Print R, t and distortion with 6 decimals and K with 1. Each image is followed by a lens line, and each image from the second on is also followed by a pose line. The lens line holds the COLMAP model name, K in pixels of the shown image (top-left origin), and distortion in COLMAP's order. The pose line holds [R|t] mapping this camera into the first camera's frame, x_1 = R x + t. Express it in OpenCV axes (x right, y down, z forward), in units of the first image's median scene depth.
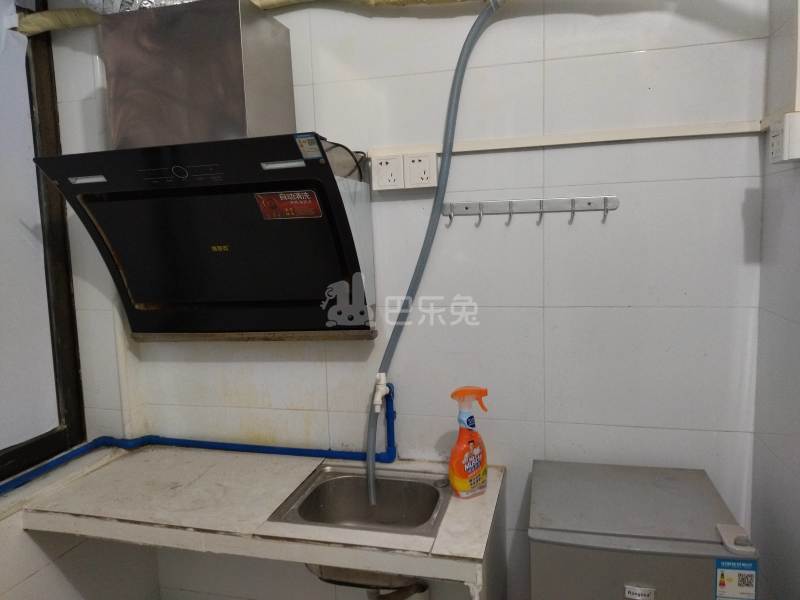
lens RADIAL K [[617.1, 0, 400.0], [0, 617.1, 300.0], [0, 0, 1]] dist [0.011334, -0.000915]
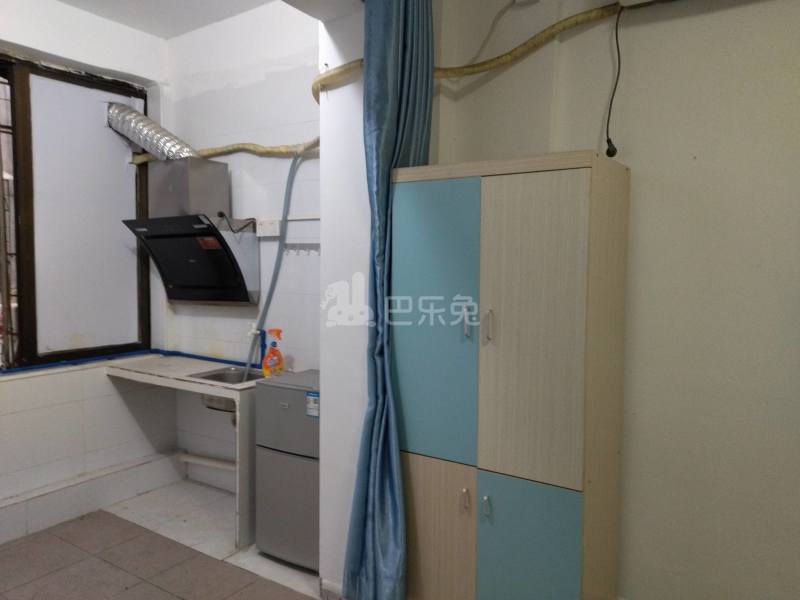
lens RADIAL K [[611.9, 0, 400.4], [0, 611.9, 295.3], [0, 0, 1]] dist [0.007444, 0.002682]
pose [[0.946444, 0.057174, -0.317765, 1.108627], [-0.073414, 0.996525, -0.039359, 0.071030], [0.314410, 0.060579, 0.947352, -0.833109]]
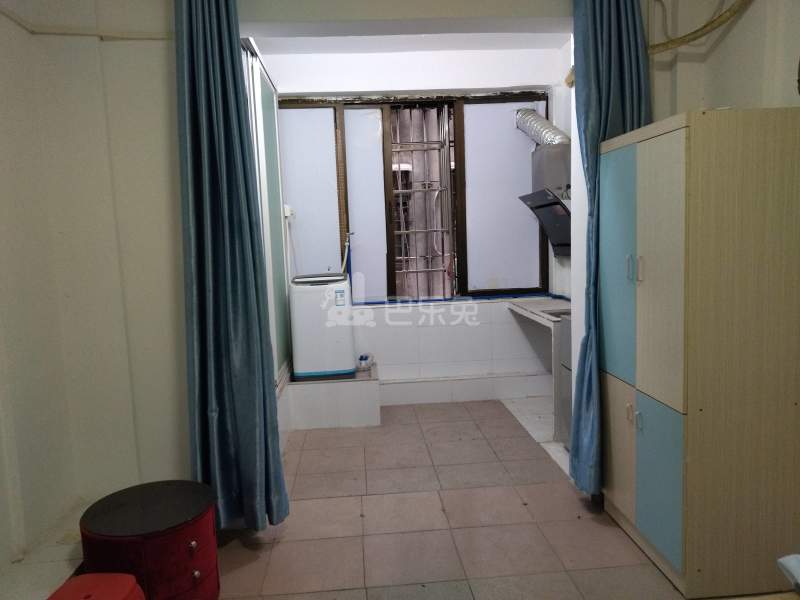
lens RADIAL K [[617.1, 0, 400.0], [0, 617.1, 300.0], [0, 0, 1]] dist [0.011334, -0.000915]
pose [[0.323958, 0.117880, -0.938699, 2.177204], [-0.076947, 0.992203, 0.098044, 0.040386], [0.942937, 0.040468, 0.330502, -0.615108]]
